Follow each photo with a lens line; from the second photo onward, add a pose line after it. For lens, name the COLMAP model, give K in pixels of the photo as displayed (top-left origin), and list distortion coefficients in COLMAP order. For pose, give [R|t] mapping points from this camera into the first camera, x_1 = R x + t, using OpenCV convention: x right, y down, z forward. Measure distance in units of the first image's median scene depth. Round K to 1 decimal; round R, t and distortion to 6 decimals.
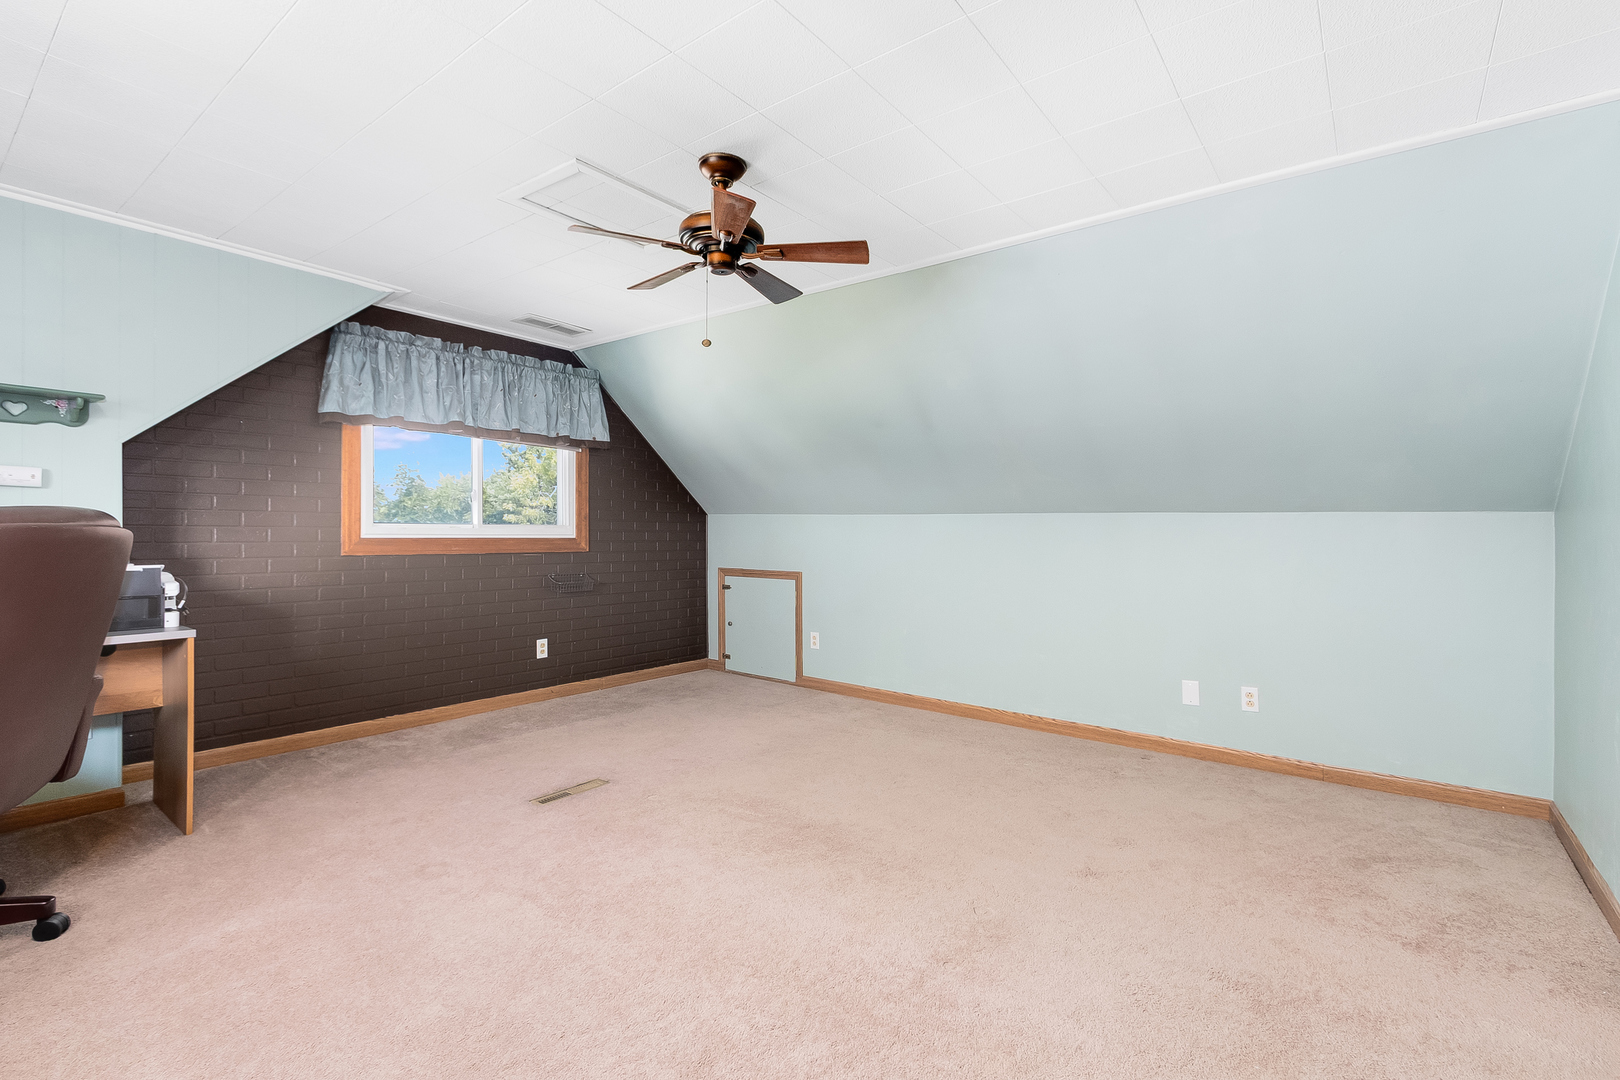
lens RADIAL K [[742.7, 0, 813.0], [0, 742.7, 534.4], [0, 0, 1]] dist [-0.000171, 0.000120]
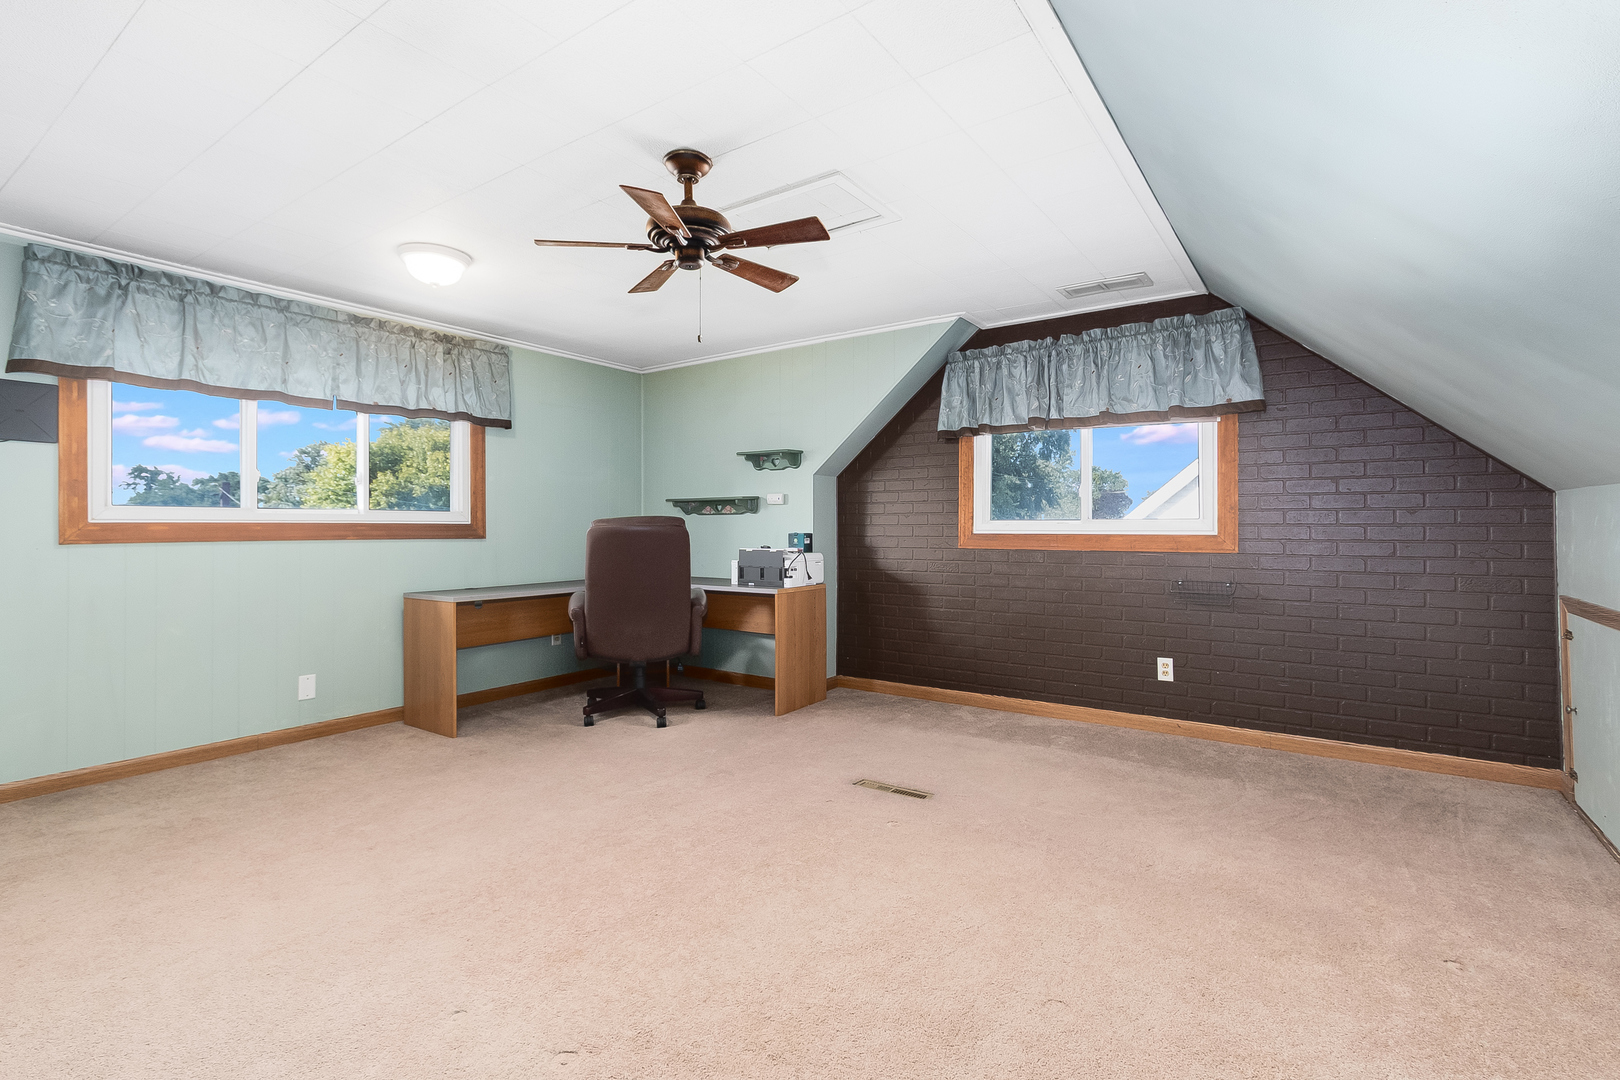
lens RADIAL K [[719.8, 0, 815.0], [0, 719.8, 527.2], [0, 0, 1]] dist [-0.002755, -0.000350]
pose [[0.050862, -0.008852, -0.998666, 0.444309], [-0.002254, 0.999957, -0.008978, 0.004854], [0.998703, 0.002707, 0.050840, 0.616291]]
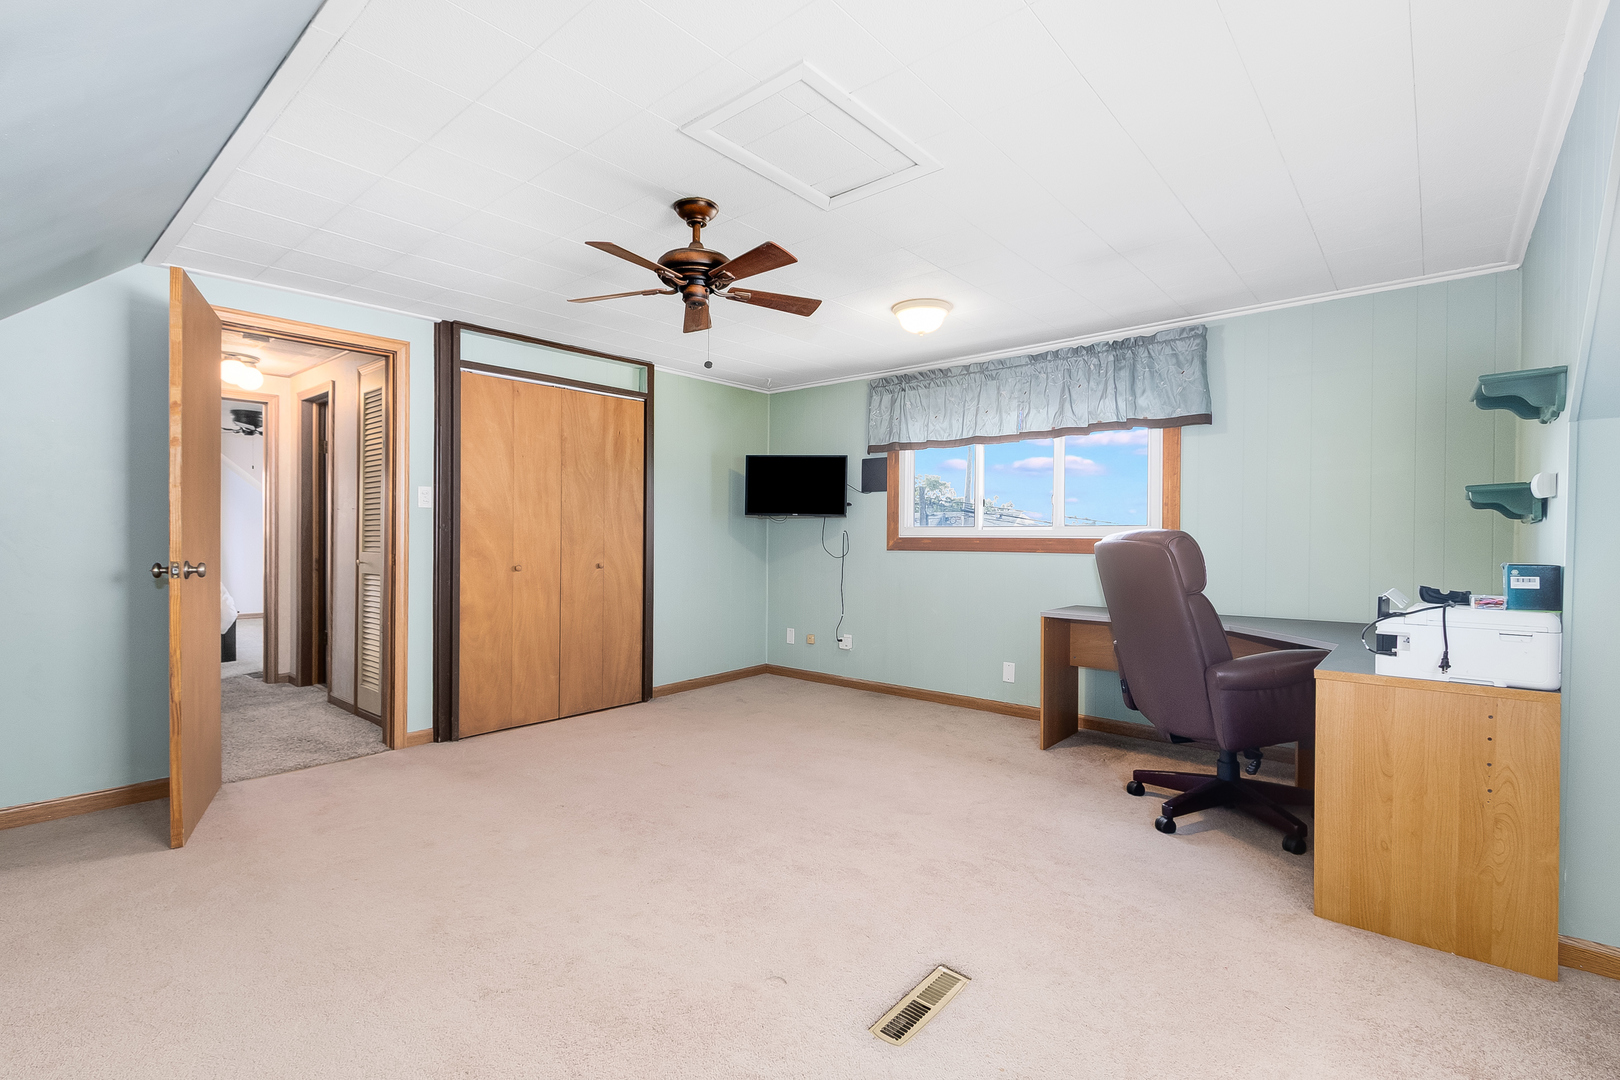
lens RADIAL K [[742.7, 0, 813.0], [0, 742.7, 534.4], [0, 0, 1]] dist [-0.000171, 0.000120]
pose [[-0.999411, -0.009970, 0.032832, -0.157437], [-0.009807, 0.999939, 0.005104, -0.012833], [-0.032881, 0.004779, -0.999448, 1.113905]]
